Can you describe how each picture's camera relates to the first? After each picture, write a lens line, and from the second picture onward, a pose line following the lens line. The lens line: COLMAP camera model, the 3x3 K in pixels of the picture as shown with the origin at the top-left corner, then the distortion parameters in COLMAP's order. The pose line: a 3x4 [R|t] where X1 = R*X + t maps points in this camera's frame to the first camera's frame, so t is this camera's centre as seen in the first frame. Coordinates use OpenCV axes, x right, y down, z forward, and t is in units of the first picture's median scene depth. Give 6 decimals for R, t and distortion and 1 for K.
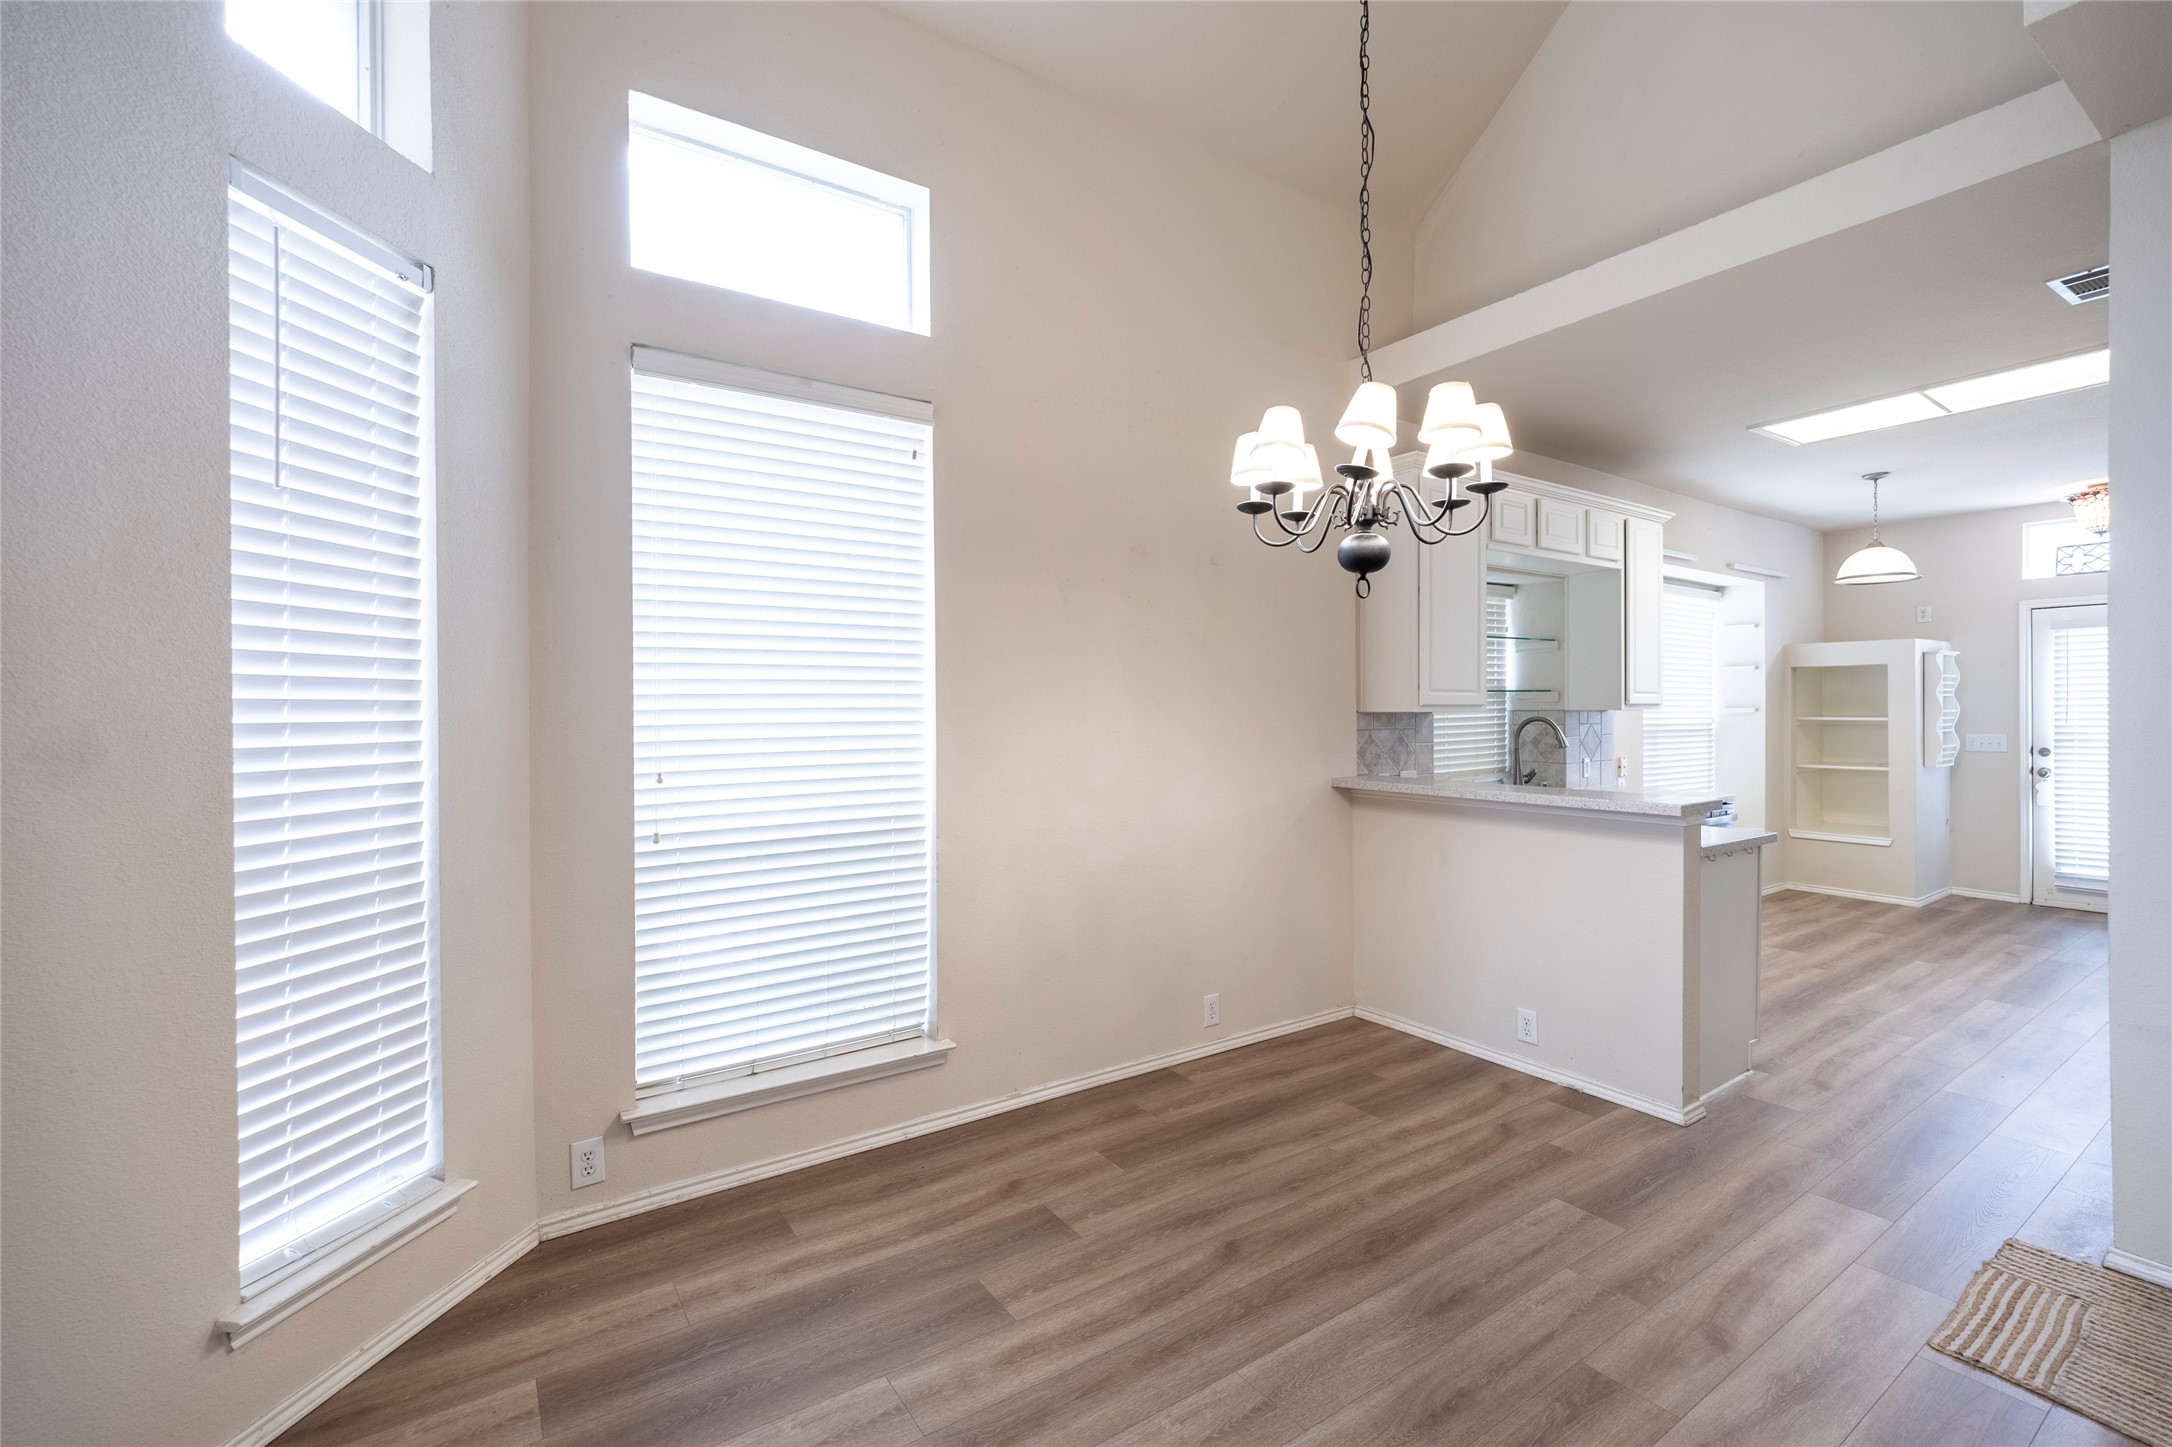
lens RADIAL K [[930.4, 0, 1088.2], [0, 930.4, 726.2], [0, 0, 1]] dist [-0.000606, -0.004761]
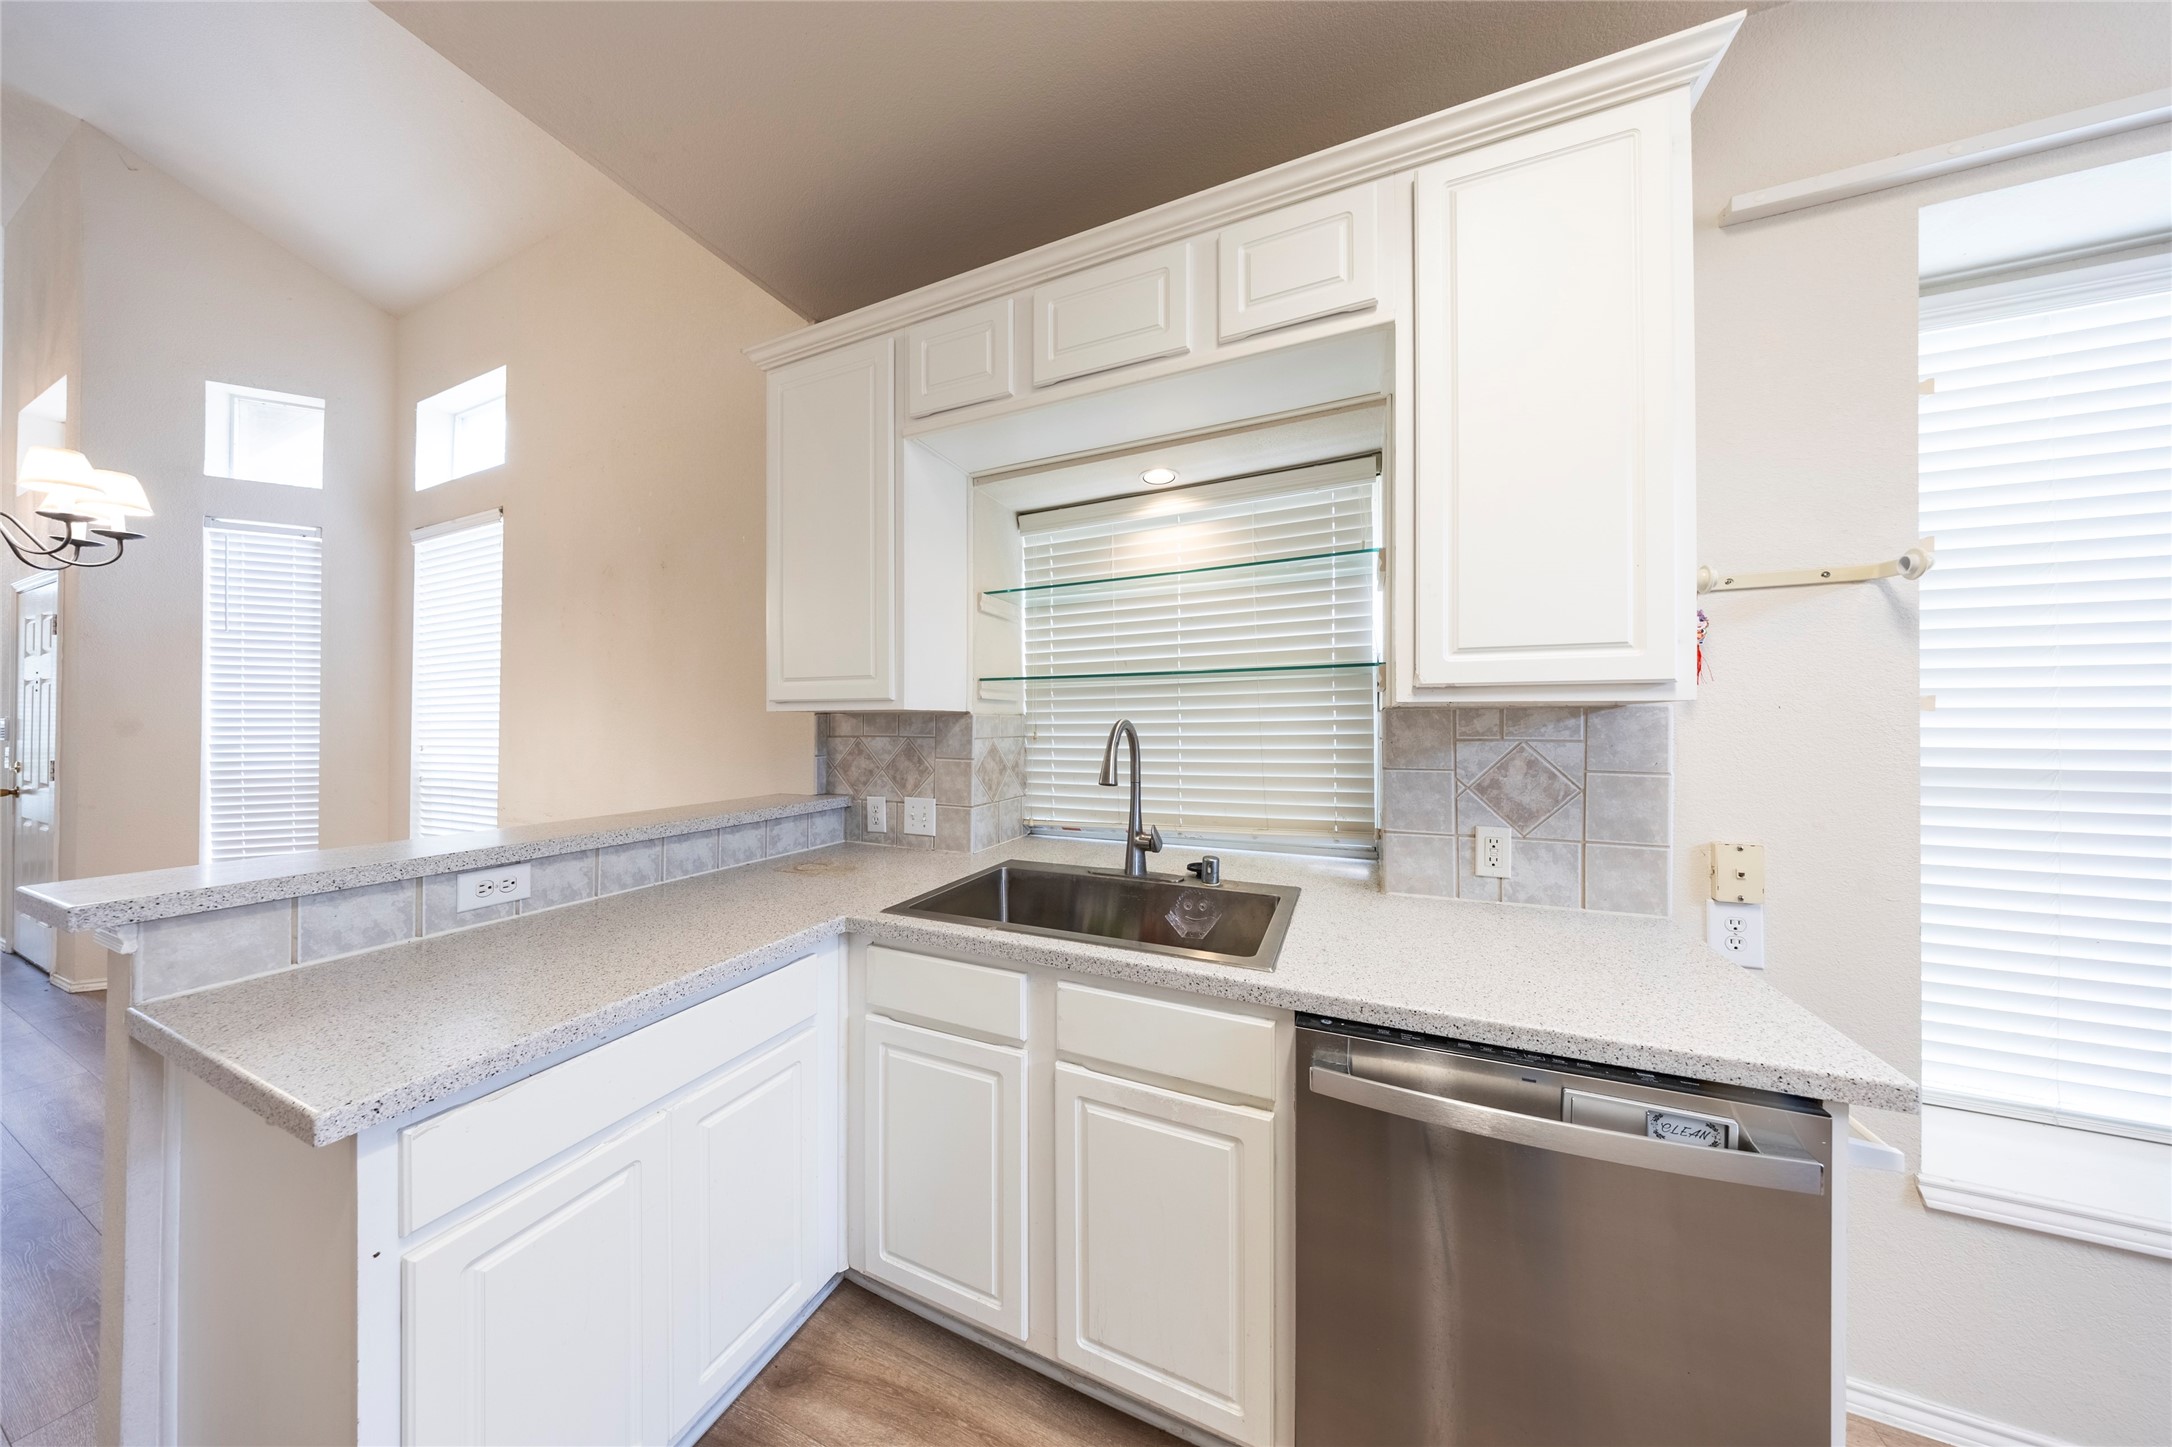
lens RADIAL K [[633.9, 0, 1100.9], [0, 633.9, 721.6], [0, 0, 1]] dist [-0.012137, 0.000757]
pose [[0.537730, 0.004355, -0.843106, 1.181404], [-0.015951, 0.999860, -0.005009, -0.011967], [0.842966, 0.016142, 0.537724, 1.258147]]
